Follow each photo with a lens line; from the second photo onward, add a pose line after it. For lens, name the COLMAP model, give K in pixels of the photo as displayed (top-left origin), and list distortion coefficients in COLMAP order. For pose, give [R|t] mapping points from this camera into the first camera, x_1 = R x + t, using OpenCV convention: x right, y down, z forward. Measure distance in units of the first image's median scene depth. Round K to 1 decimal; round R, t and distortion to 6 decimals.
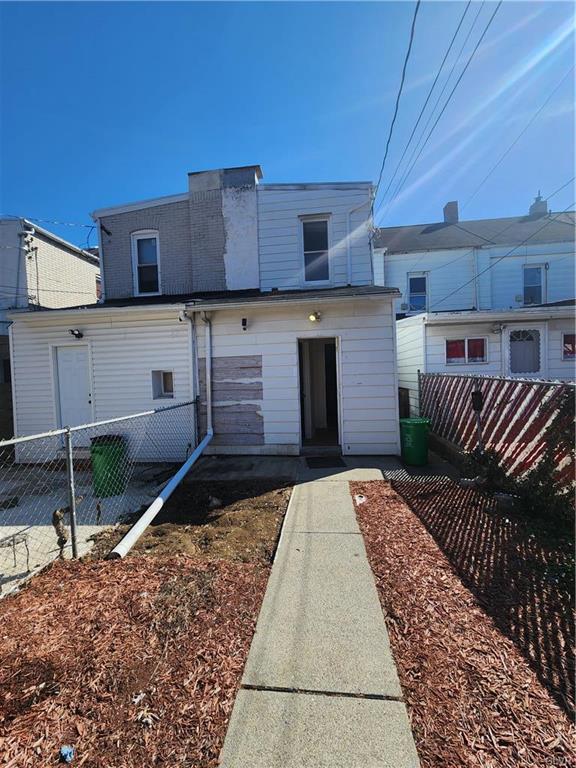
lens RADIAL K [[314.2, 0, 287.2], [0, 314.2, 385.9], [0, 0, 1]] dist [0.003146, 0.000530]
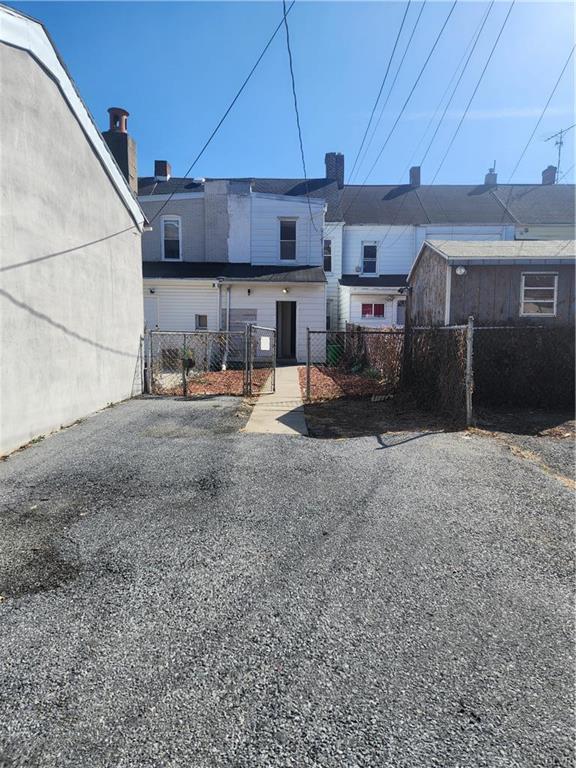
lens RADIAL K [[513.2, 0, 288.7], [0, 513.2, 384.5], [0, 0, 1]] dist [-0.007086, -0.002888]
pose [[0.993885, 0.031648, 0.105785, -0.166579], [-0.040278, 0.995943, 0.080464, 0.082040], [-0.102810, -0.084233, 0.991128, -1.740130]]
